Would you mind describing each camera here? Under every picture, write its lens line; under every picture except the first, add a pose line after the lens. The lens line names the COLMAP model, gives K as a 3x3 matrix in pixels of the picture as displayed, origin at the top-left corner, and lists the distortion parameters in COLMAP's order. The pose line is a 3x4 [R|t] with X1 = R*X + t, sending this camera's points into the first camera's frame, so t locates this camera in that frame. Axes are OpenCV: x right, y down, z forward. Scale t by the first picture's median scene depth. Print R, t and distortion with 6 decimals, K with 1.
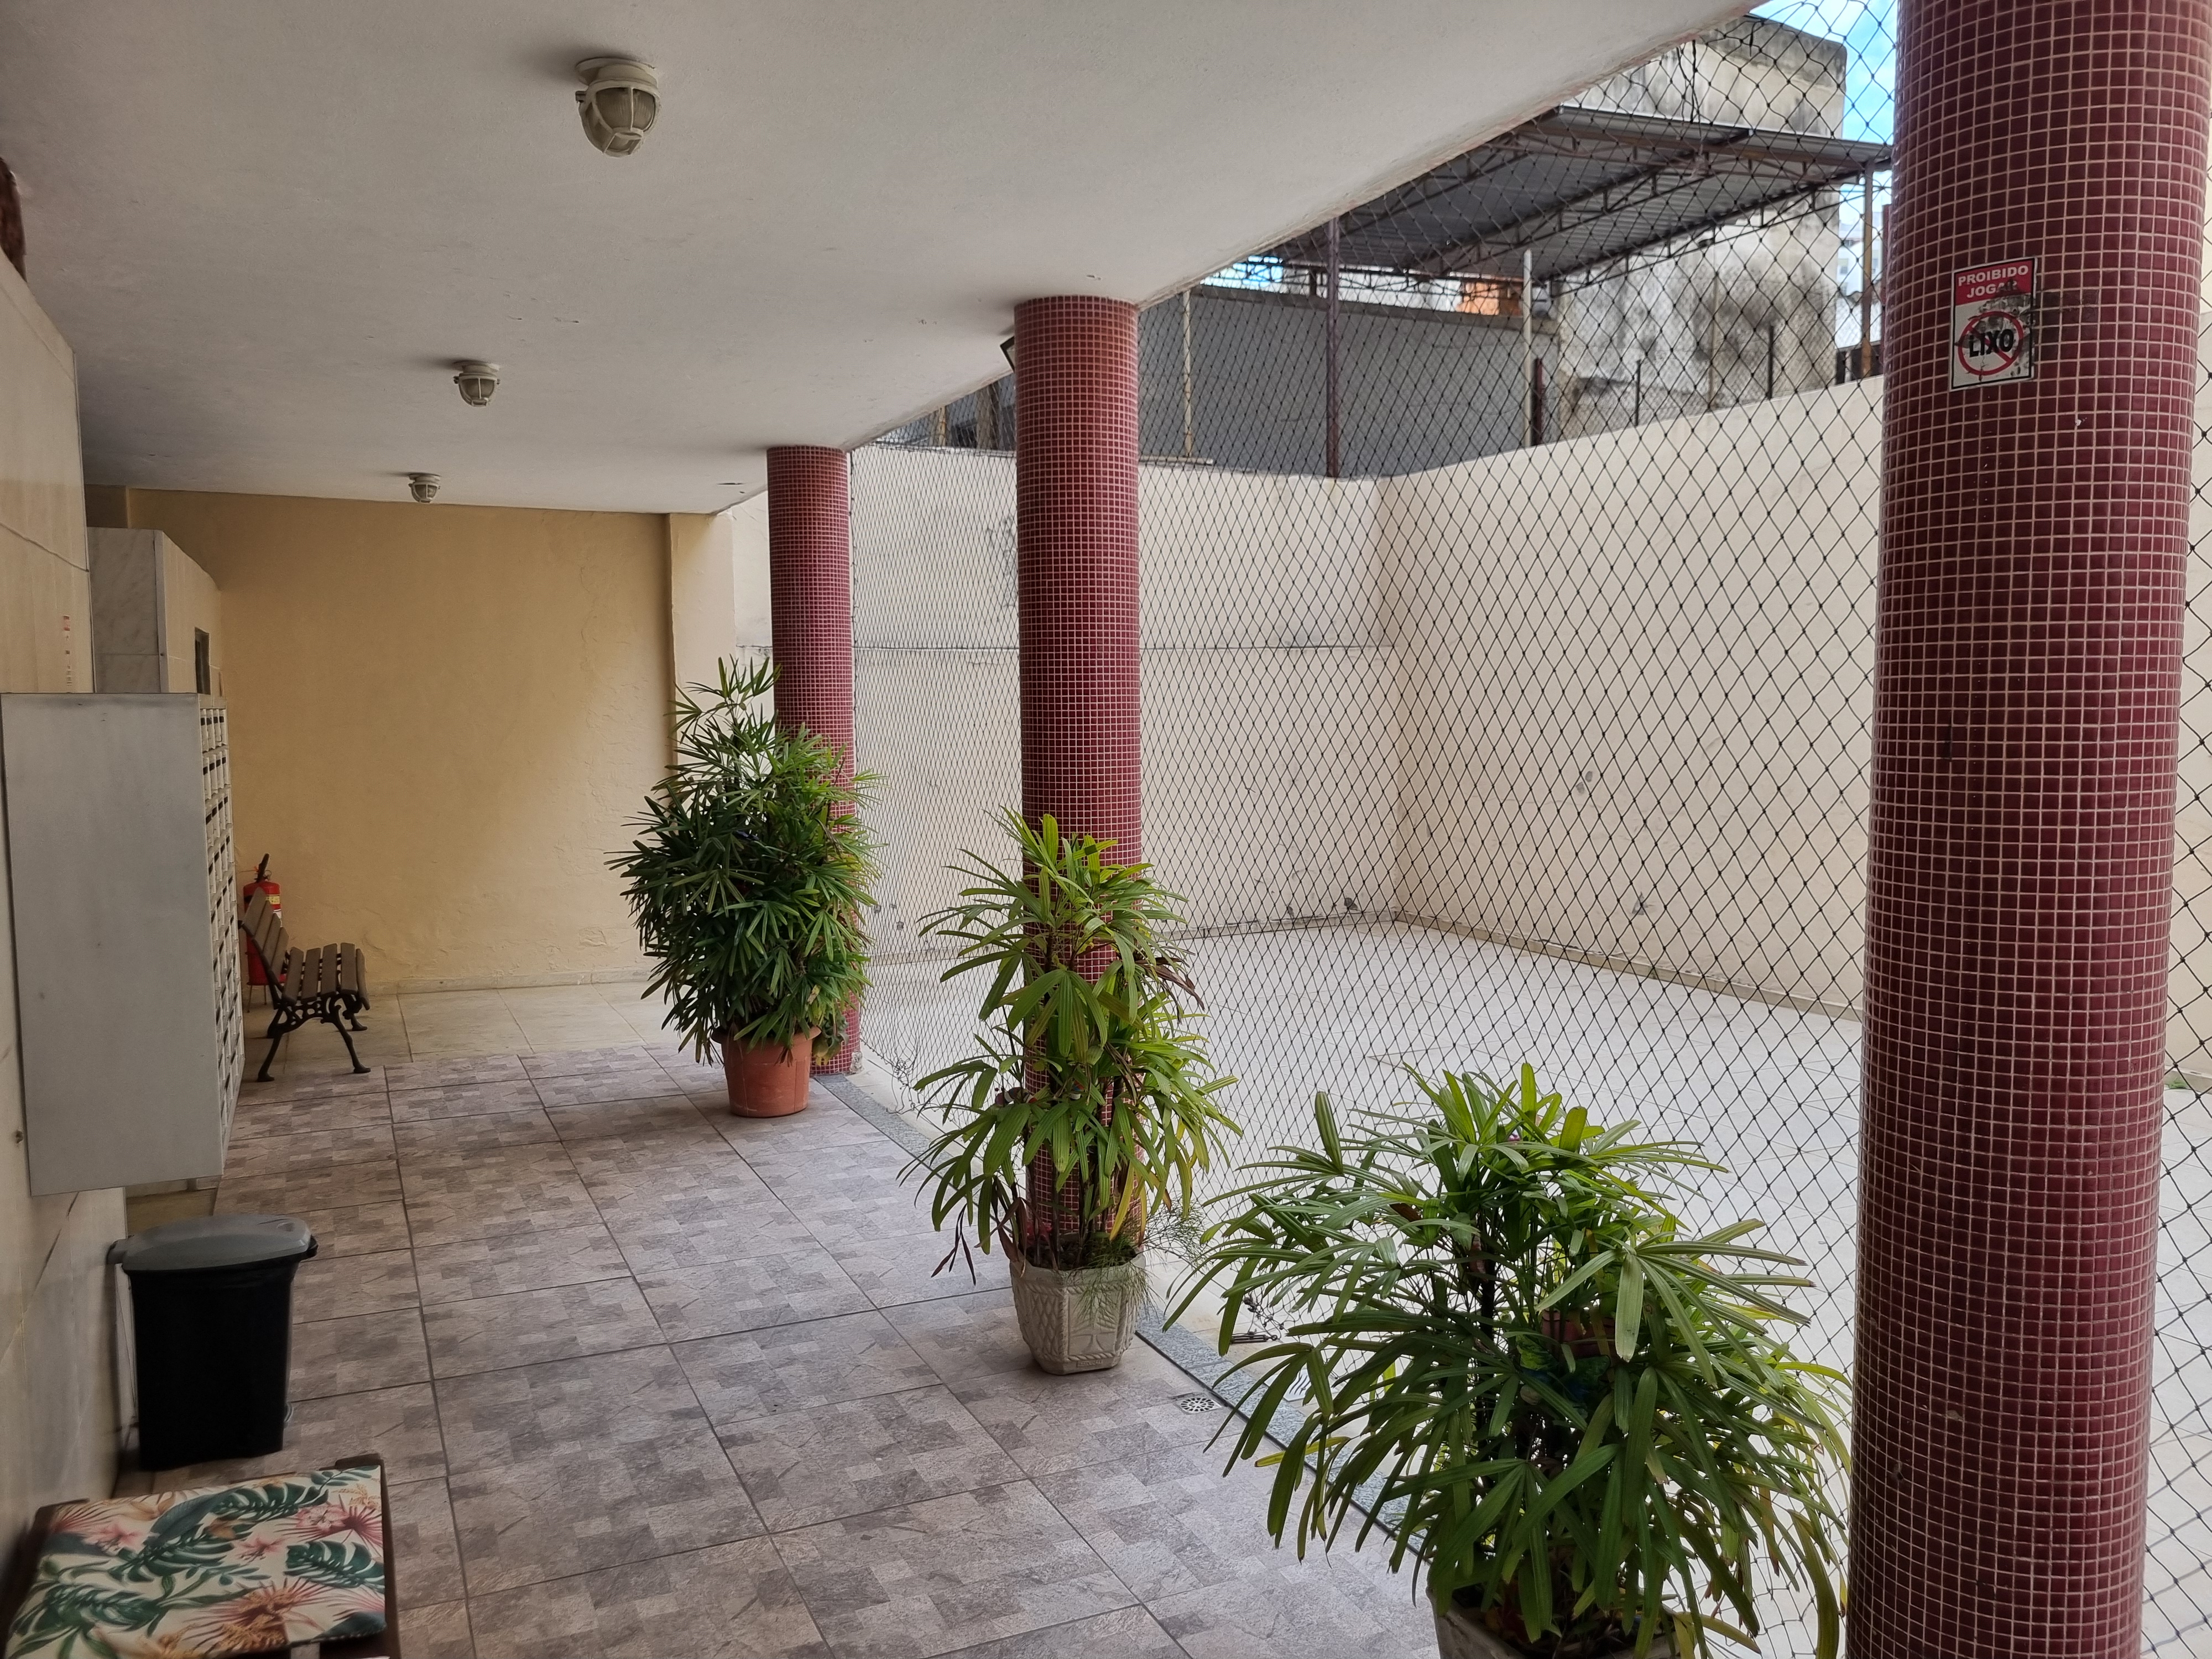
lens RADIAL K [[1669.2, 0, 1117.5], [0, 1669.2, 836.1], [0, 0, 1]] dist [0.051729, -0.035602]
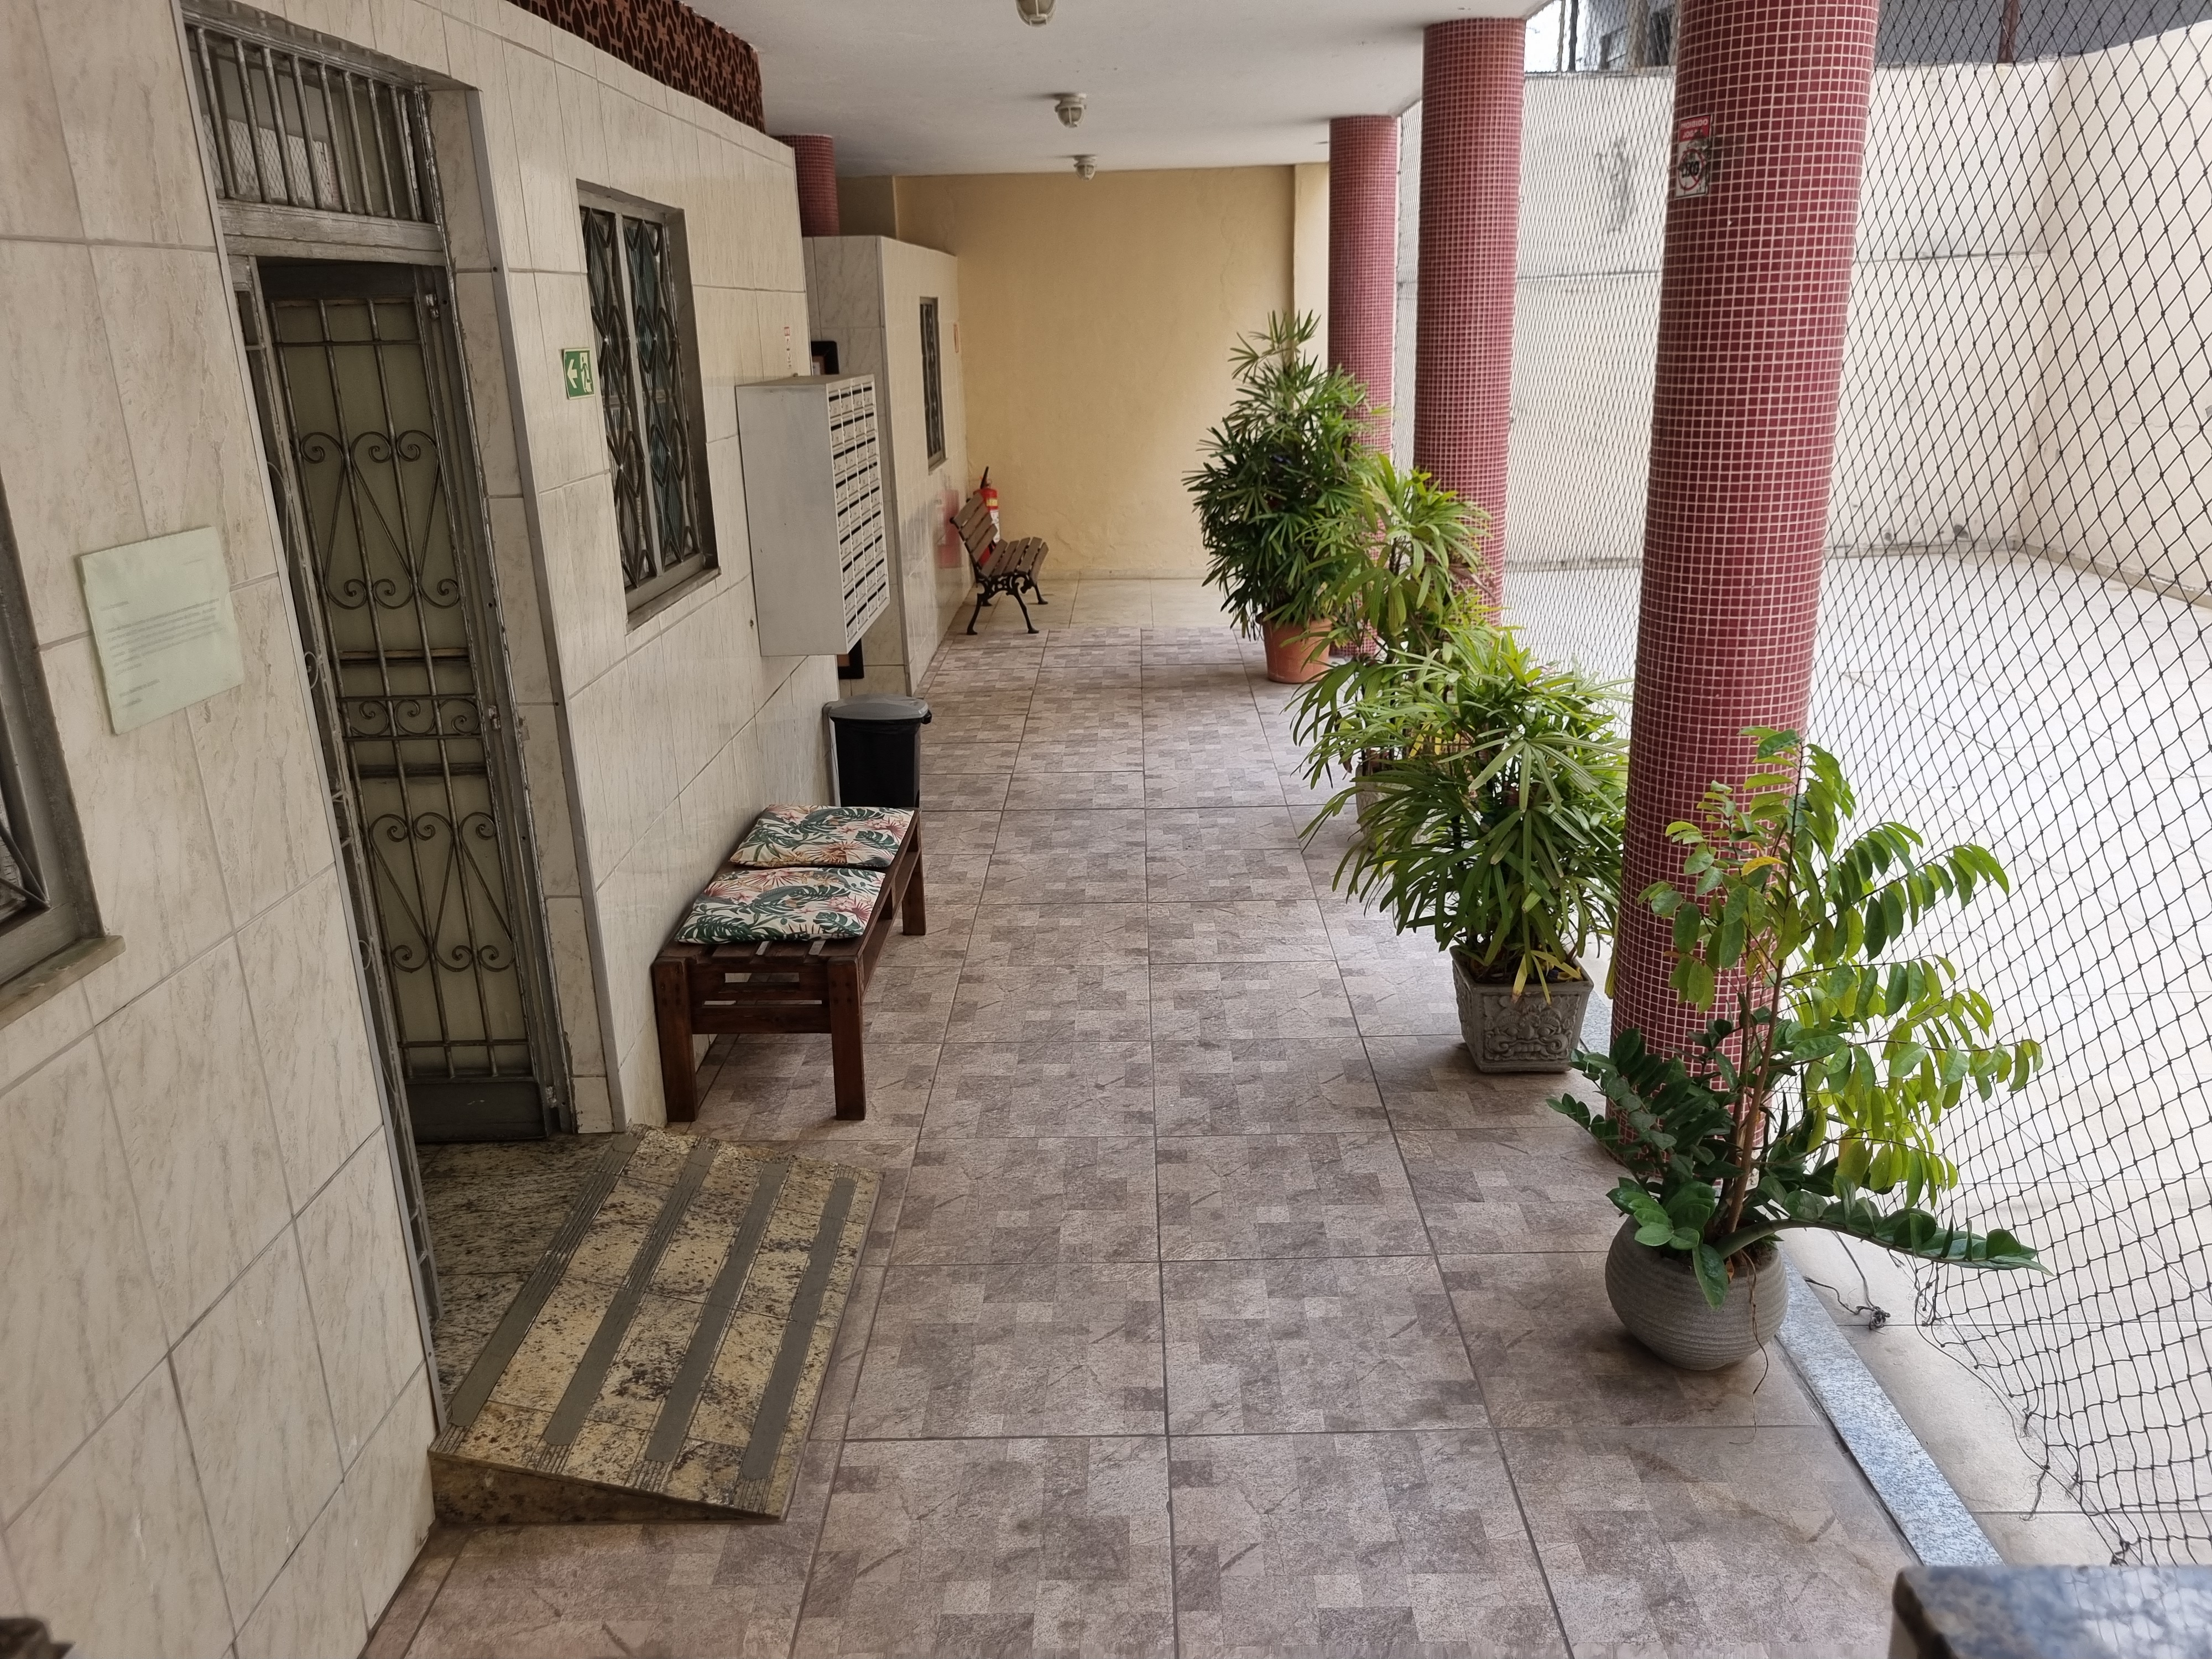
lens RADIAL K [[1669.2, 0, 1093.0], [0, 1669.2, 836.3], [0, 0, 1]] dist [0.051729, -0.035602]
pose [[0.895422, 0.111264, -0.431091, 0.627151], [-0.010886, 0.973451, 0.228636, -0.031127], [0.445085, -0.200033, 0.872861, -0.620001]]
